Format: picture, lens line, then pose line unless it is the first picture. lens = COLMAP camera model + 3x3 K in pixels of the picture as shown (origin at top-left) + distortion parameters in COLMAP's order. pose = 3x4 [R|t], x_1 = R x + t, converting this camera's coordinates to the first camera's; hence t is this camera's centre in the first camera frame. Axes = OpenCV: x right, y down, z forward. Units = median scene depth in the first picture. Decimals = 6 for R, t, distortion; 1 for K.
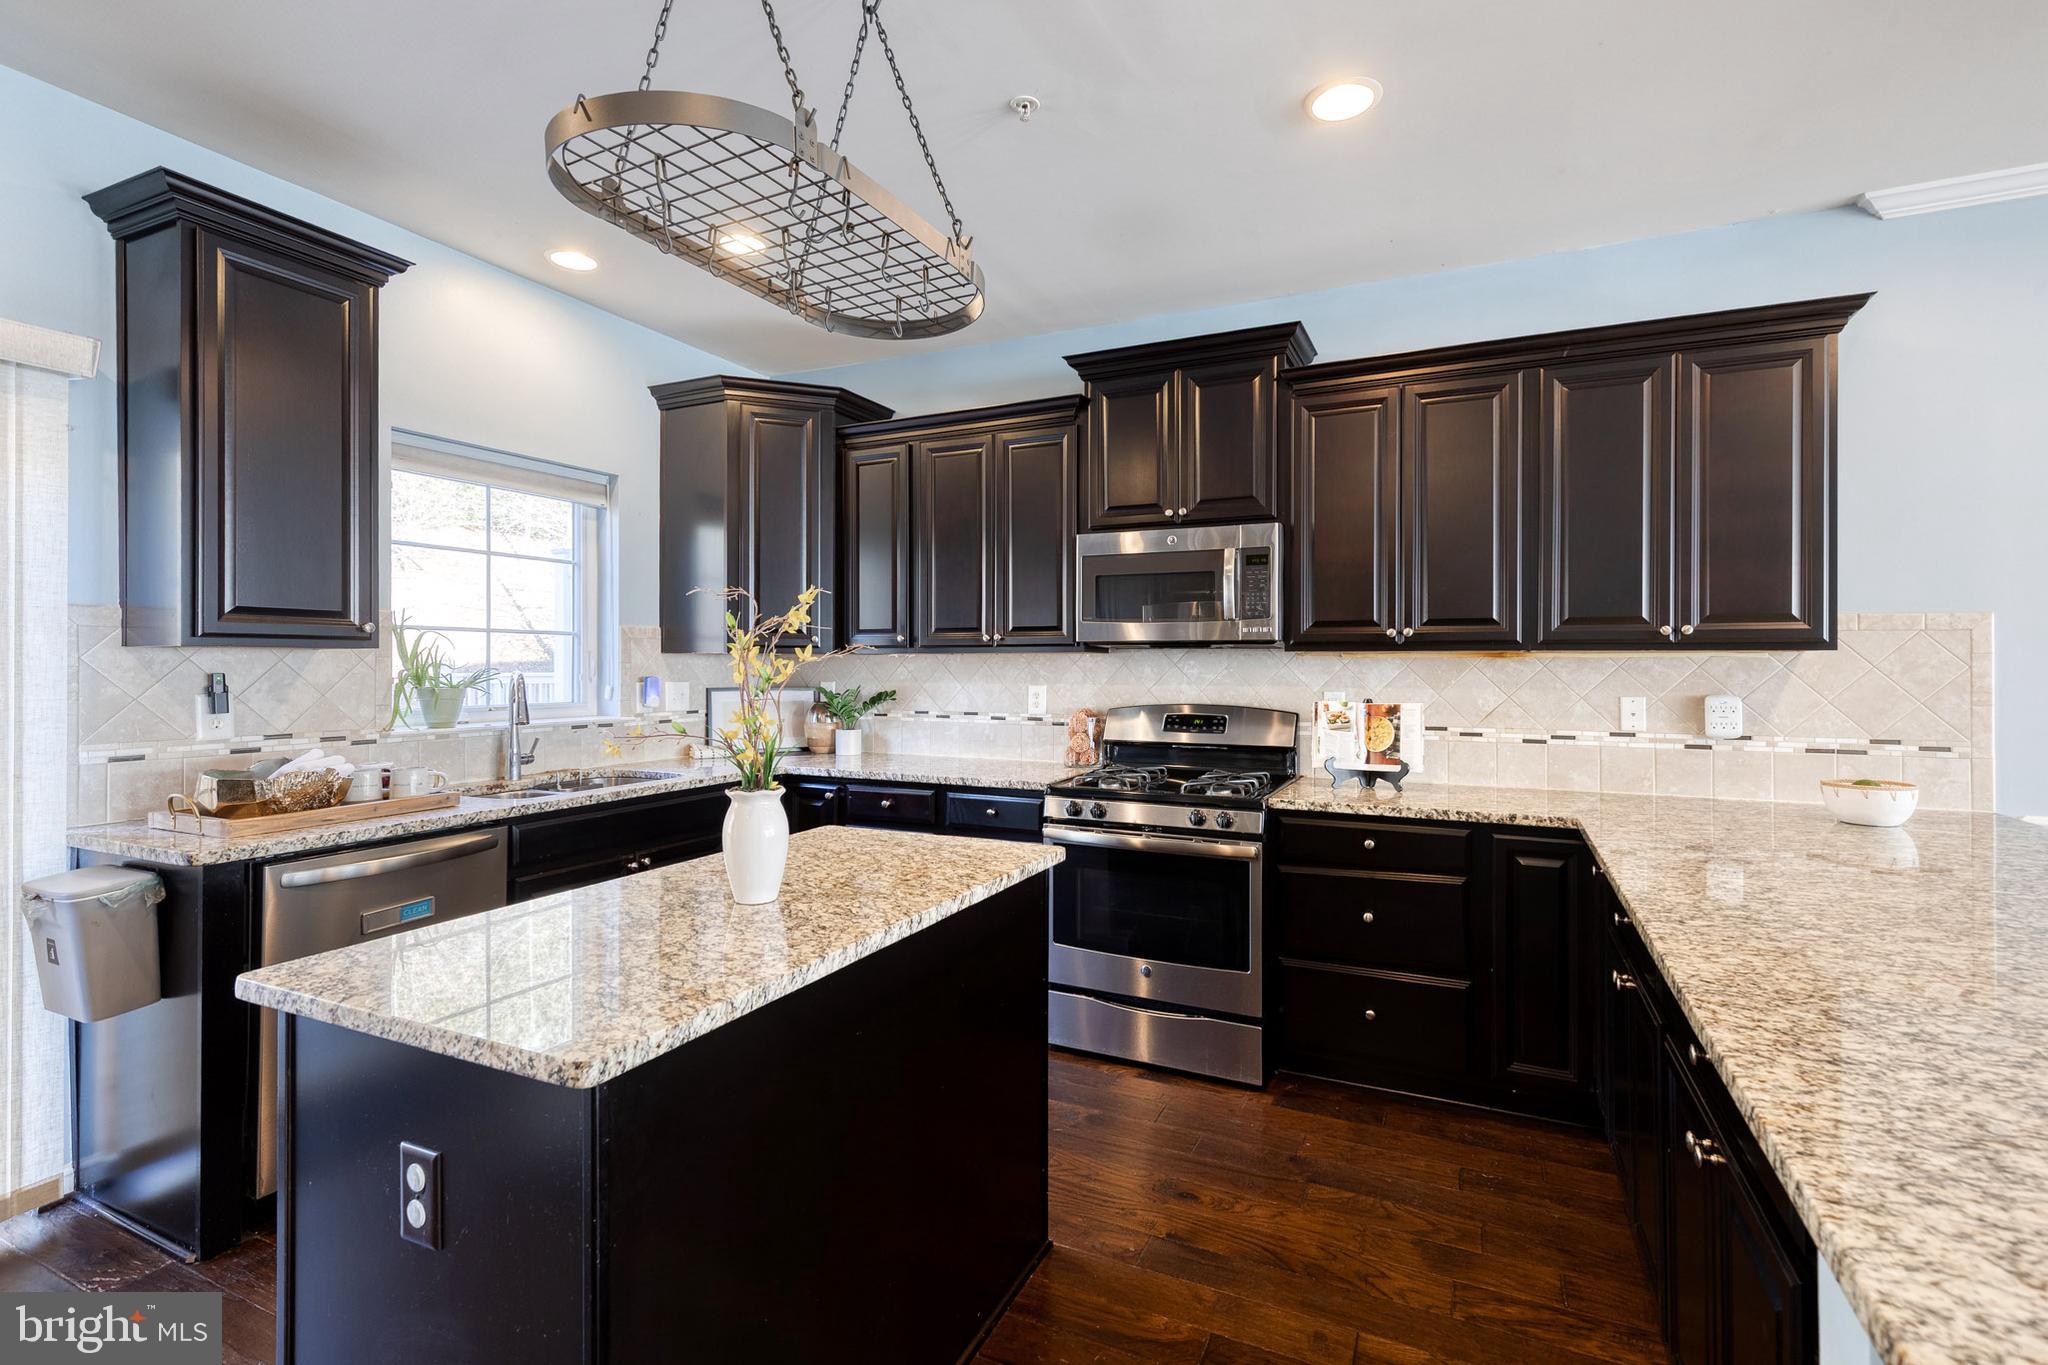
lens RADIAL K [[944.3, 0, 1057.8], [0, 944.3, 667.4], [0, 0, 1]] dist [0.011500, -0.005150]
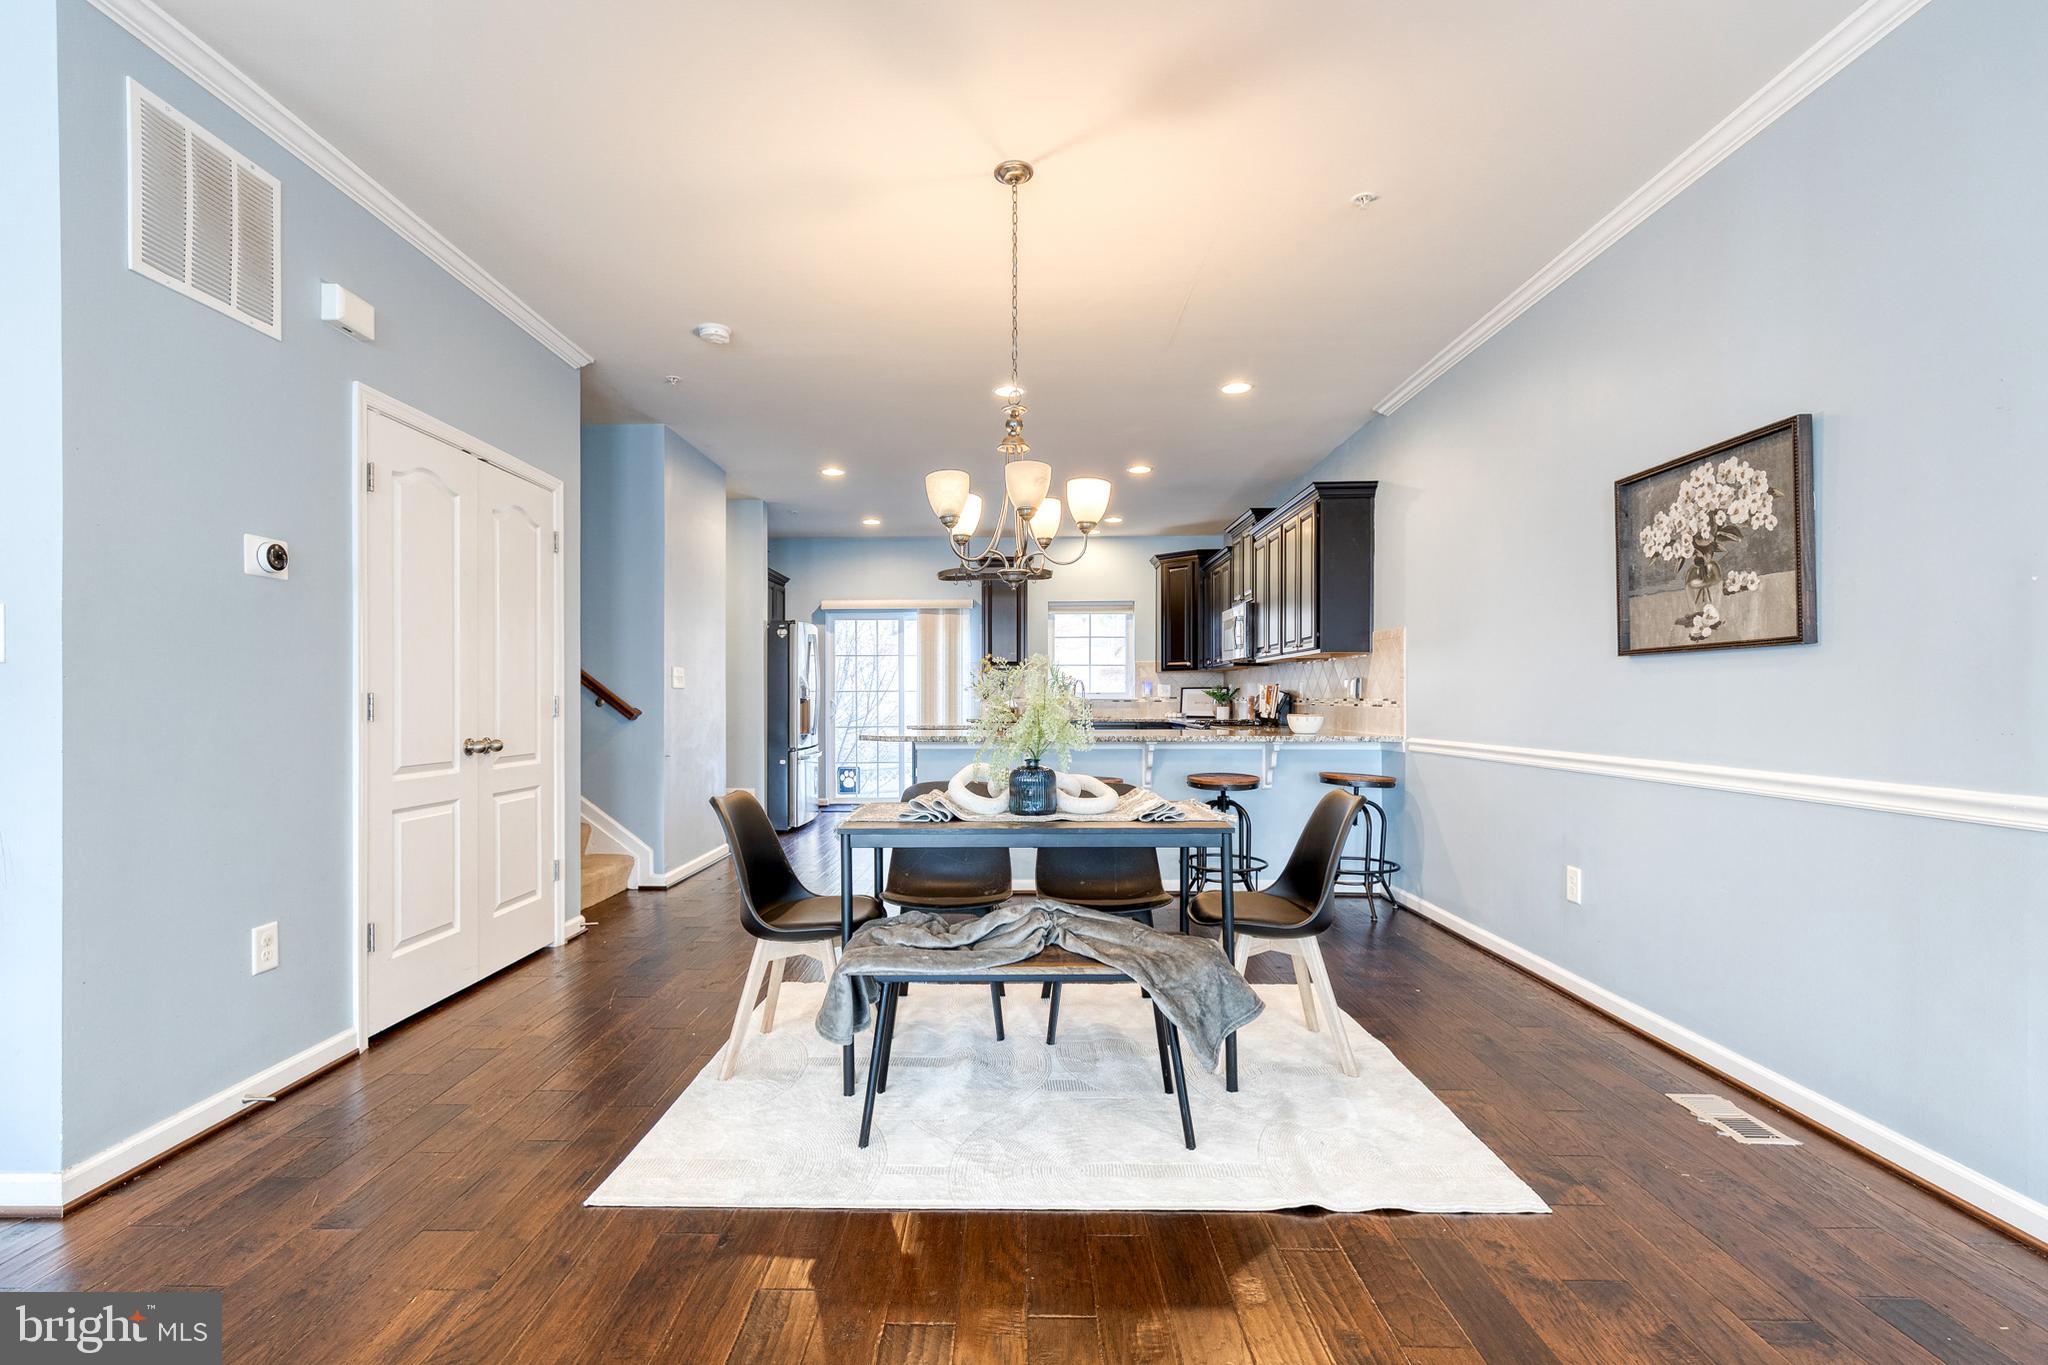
lens RADIAL K [[944.3, 0, 984.4], [0, 944.3, 698.3], [0, 0, 1]] dist [0.011500, -0.005150]
pose [[0.386355, -0.002449, -0.922347, 1.976833], [-0.002265, 0.999991, -0.003603, 0.074337], [0.922347, 0.003481, 0.386346, -0.383558]]
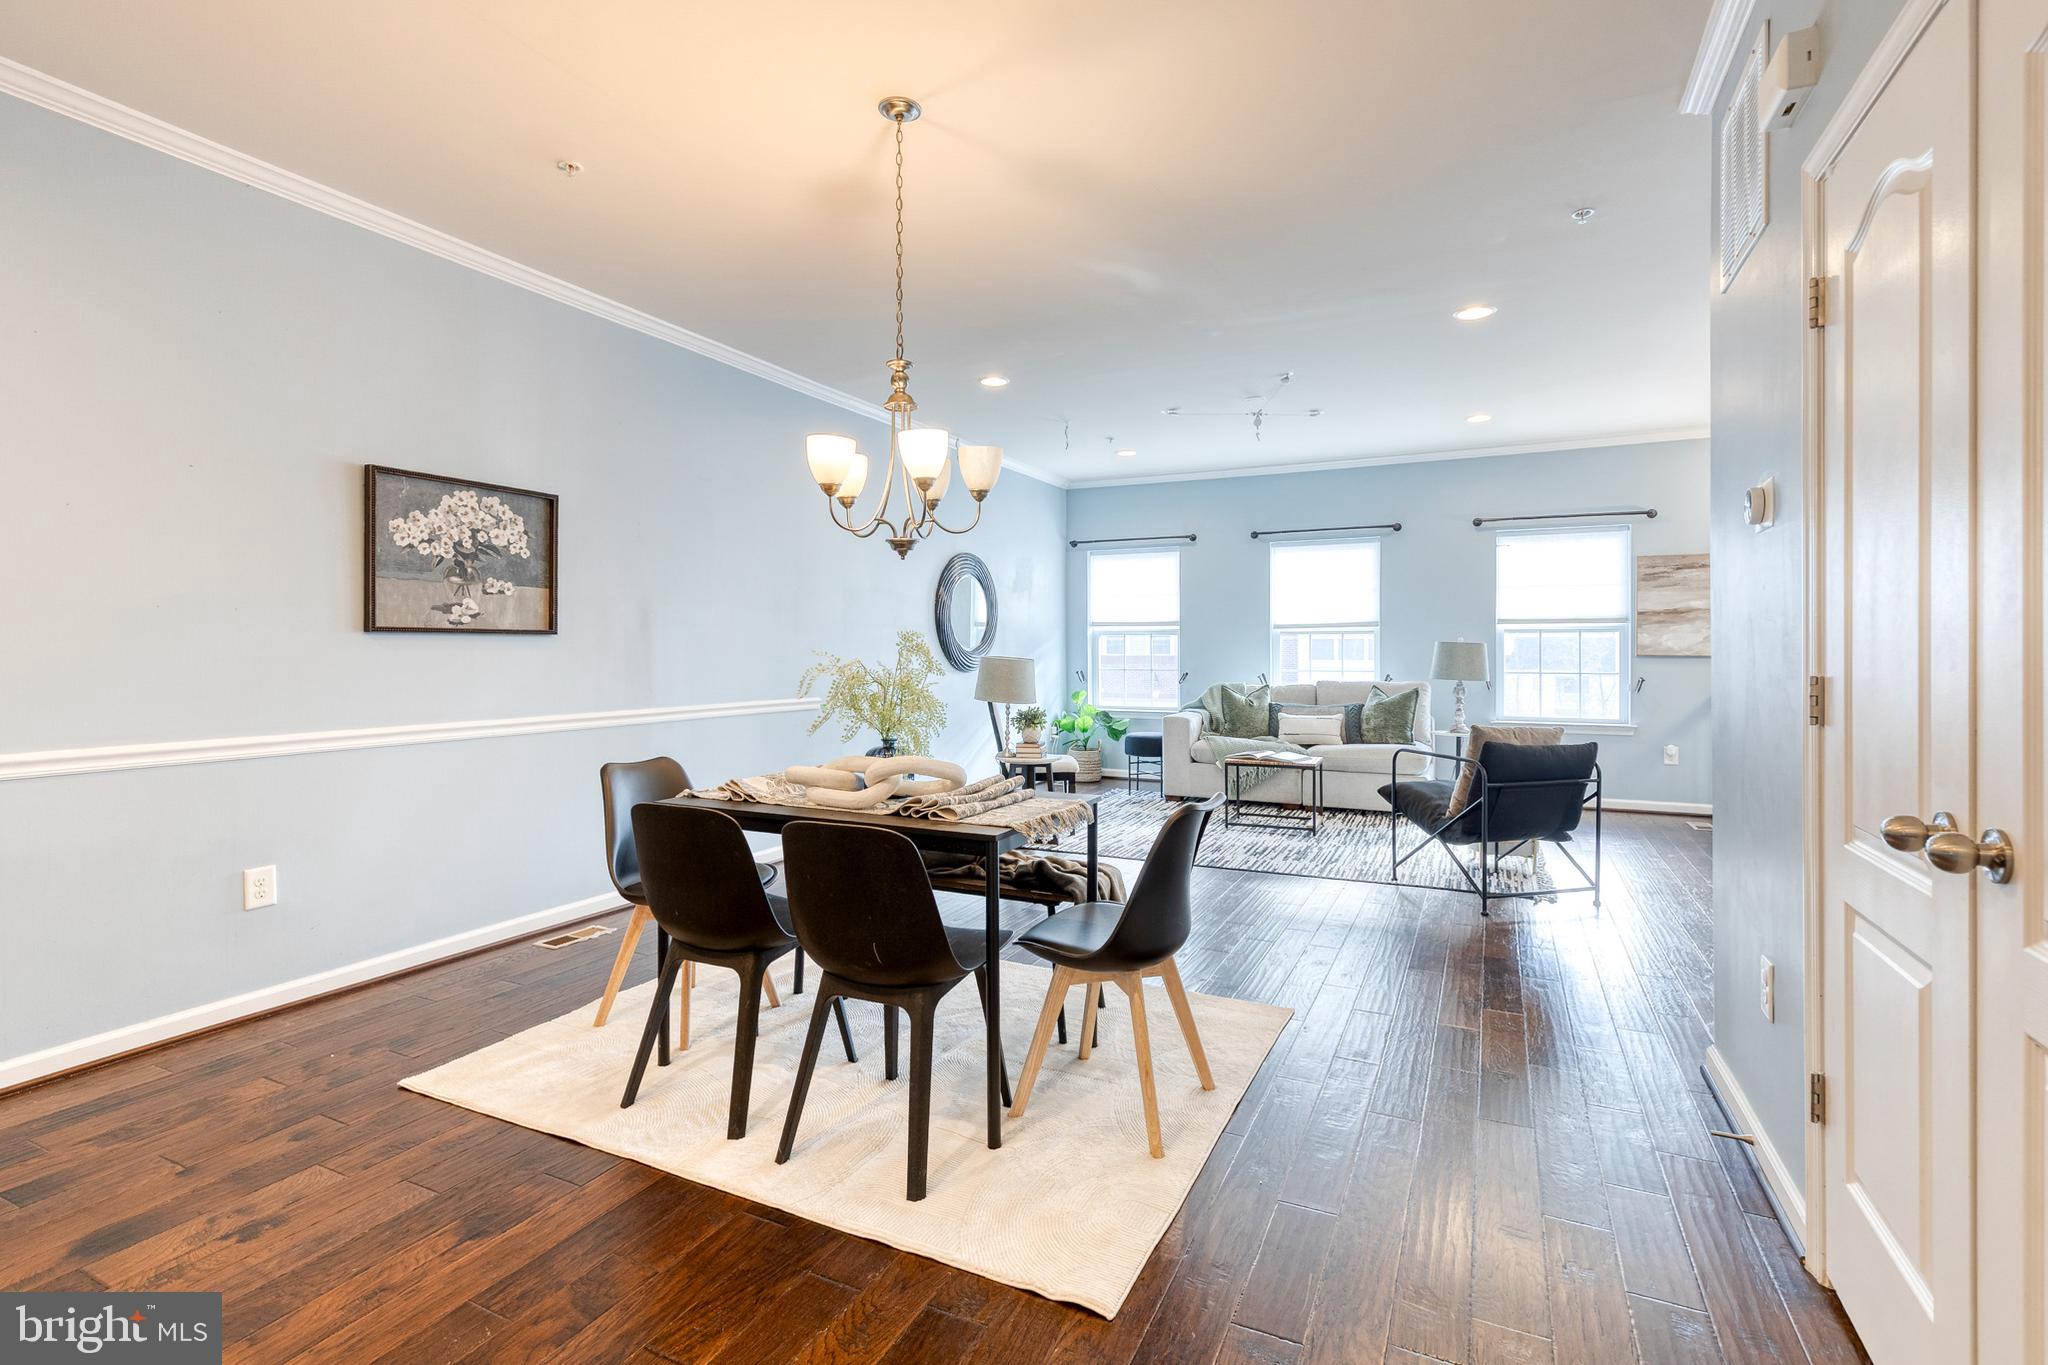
lens RADIAL K [[944.3, 0, 1030.2], [0, 944.3, 646.7], [0, 0, 1]] dist [0.011500, -0.005150]
pose [[0.029975, 0.003719, 0.999544, 0.333543], [0.005198, 0.999979, -0.003877, 0.049764], [-0.999537, 0.005312, 0.029955, -0.147462]]
